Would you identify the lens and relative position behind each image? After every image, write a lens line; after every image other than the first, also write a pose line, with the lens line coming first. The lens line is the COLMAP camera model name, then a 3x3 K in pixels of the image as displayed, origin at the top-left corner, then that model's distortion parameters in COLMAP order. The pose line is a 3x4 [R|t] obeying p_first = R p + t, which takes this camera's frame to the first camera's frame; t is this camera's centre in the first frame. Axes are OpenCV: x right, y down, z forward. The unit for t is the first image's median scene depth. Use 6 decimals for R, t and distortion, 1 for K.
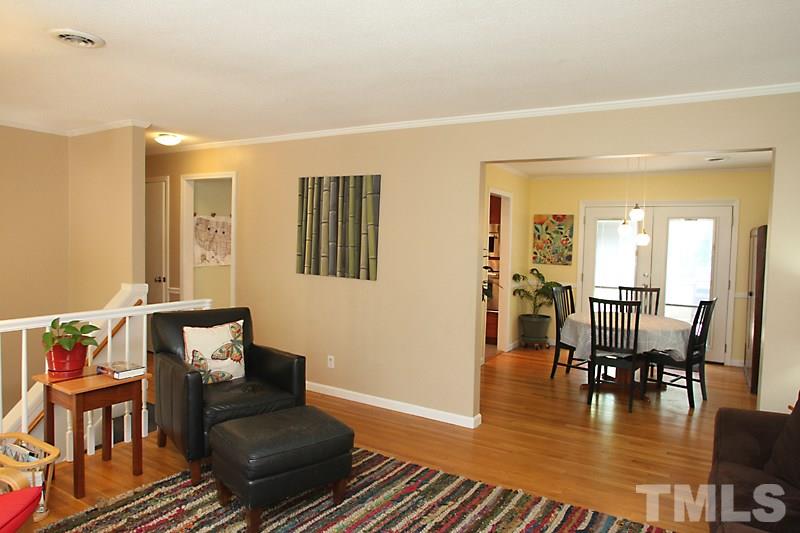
lens RADIAL K [[518.1, 0, 400.0], [0, 518.1, 266.5], [0, 0, 1]] dist [-0.045102, 0.000280]
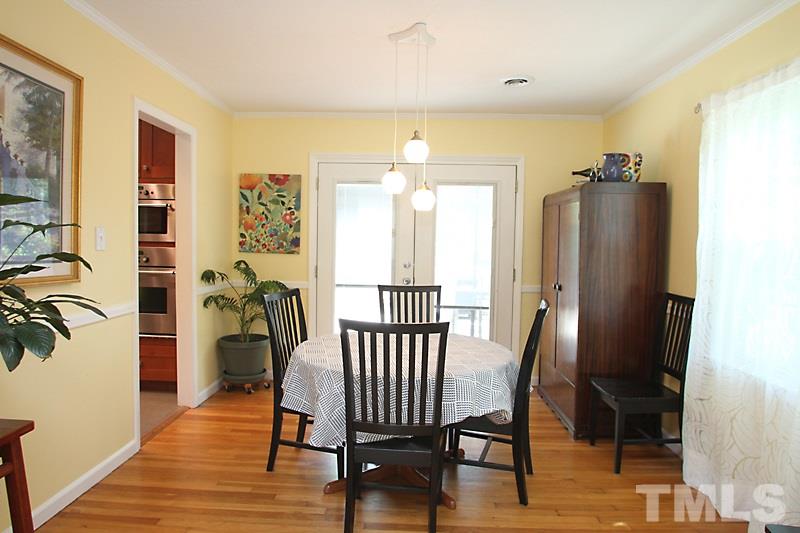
lens RADIAL K [[518.1, 0, 400.0], [0, 518.1, 266.5], [0, 0, 1]] dist [-0.045102, 0.000280]
pose [[0.872535, -0.029302, 0.487673, 0.129367], [0.025274, 0.999570, 0.014840, 0.007189], [-0.487898, -0.000623, 0.872900, 0.383276]]
